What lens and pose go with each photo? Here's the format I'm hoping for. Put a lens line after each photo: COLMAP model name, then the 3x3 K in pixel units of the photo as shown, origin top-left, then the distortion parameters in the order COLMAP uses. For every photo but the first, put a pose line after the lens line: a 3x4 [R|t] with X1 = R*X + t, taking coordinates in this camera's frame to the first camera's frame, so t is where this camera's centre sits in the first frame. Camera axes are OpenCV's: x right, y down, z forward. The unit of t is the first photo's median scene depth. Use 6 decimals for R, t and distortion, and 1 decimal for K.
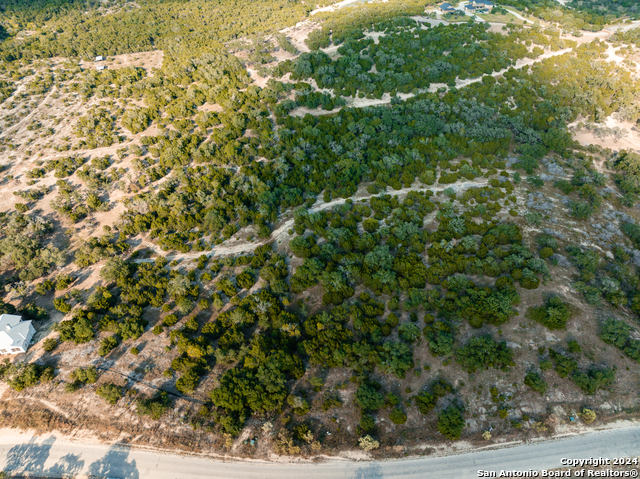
lens RADIAL K [[454.5, 0, 319.0], [0, 454.5, 239.1], [0, 0, 1]] dist [-0.041714, 0.010244]
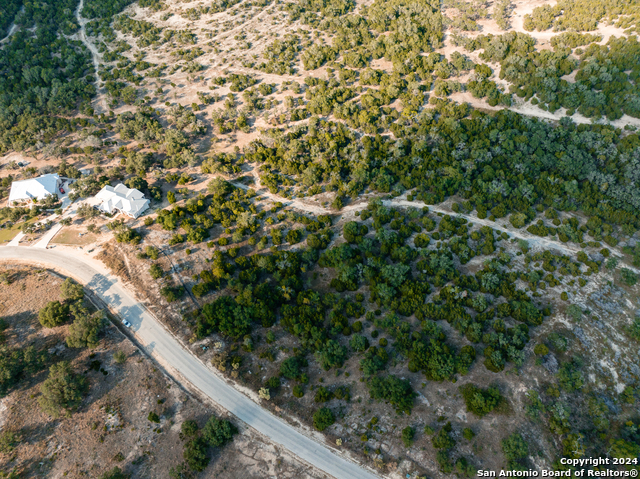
lens RADIAL K [[454.5, 0, 319.0], [0, 454.5, 239.1], [0, 0, 1]] dist [-0.041714, 0.010244]
pose [[0.817602, 0.459043, -0.347573, 0.263370], [-0.381314, 0.883981, 0.270512, -0.213024], [0.431424, -0.088636, 0.897784, -0.074466]]
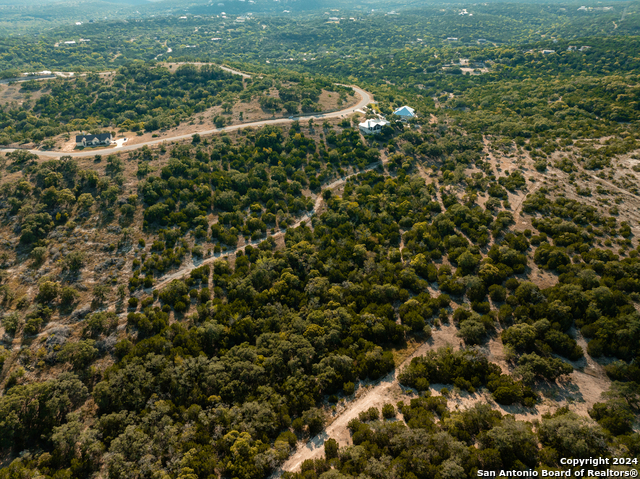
lens RADIAL K [[454.5, 0, 319.0], [0, 454.5, 239.1], [0, 0, 1]] dist [-0.041714, 0.010244]
pose [[-0.899080, 0.238258, -0.367271, 0.420545], [-0.274381, 0.347036, 0.896817, -1.138718], [0.341130, 0.907083, -0.246640, 1.346158]]
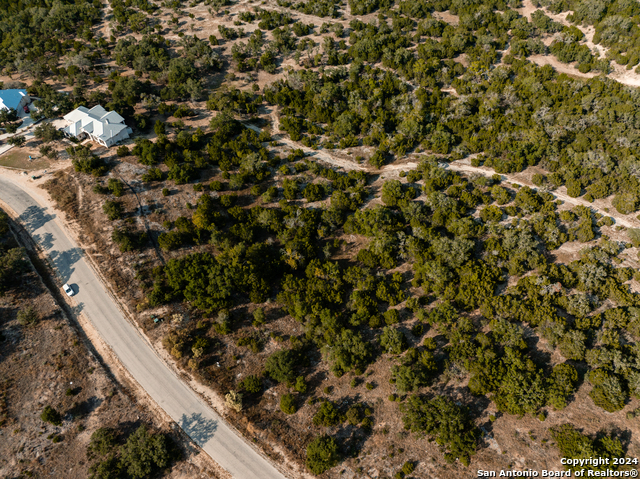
lens RADIAL K [[454.5, 0, 319.0], [0, 454.5, 239.1], [0, 0, 1]] dist [-0.041714, 0.010244]
pose [[0.741401, 0.522777, -0.420747, 0.222742], [-0.449442, 0.852422, 0.267167, -0.062682], [0.498323, -0.008977, 0.866945, 0.166073]]
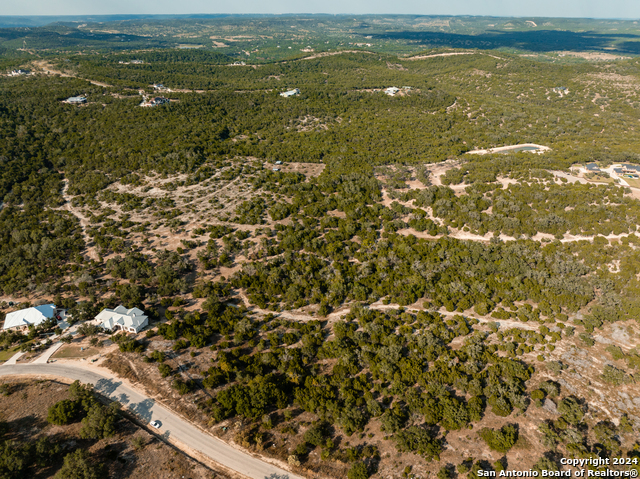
lens RADIAL K [[454.5, 0, 319.0], [0, 454.5, 239.1], [0, 0, 1]] dist [-0.041714, 0.010244]
pose [[0.901208, 0.212899, -0.377490, 0.281930], [-0.295221, 0.939251, -0.175077, 0.018297], [0.317284, 0.269224, 0.909312, -0.206138]]
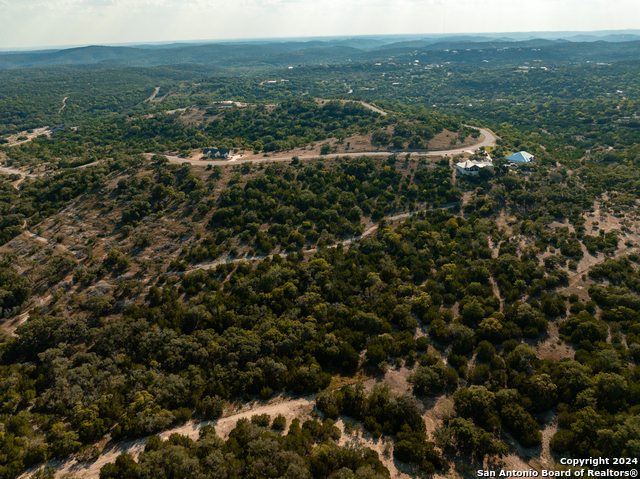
lens RADIAL K [[454.5, 0, 319.0], [0, 454.5, 239.1], [0, 0, 1]] dist [-0.041714, 0.010244]
pose [[-0.999040, 0.041599, 0.013762, 0.055940], [0.029709, 0.412254, 0.910584, -1.182388], [0.032206, 0.910119, -0.413094, 1.480838]]
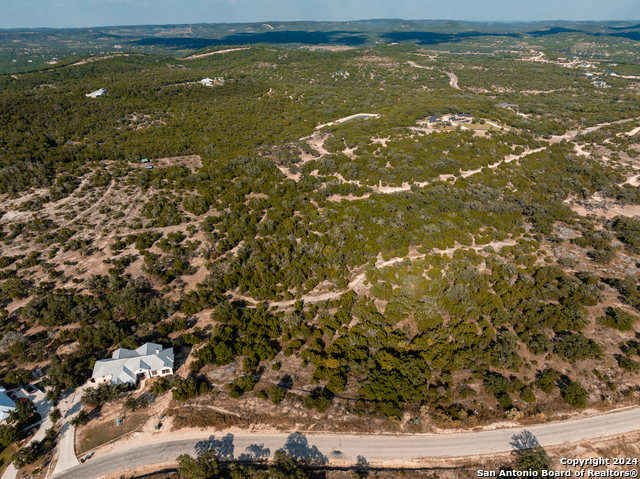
lens RADIAL K [[454.5, 0, 319.0], [0, 454.5, 239.1], [0, 0, 1]] dist [-0.041714, 0.010244]
pose [[0.996706, -0.032833, 0.074154, -0.235197], [0.050609, 0.966303, -0.252384, 0.144307], [-0.063369, 0.255305, 0.964782, -0.098738]]
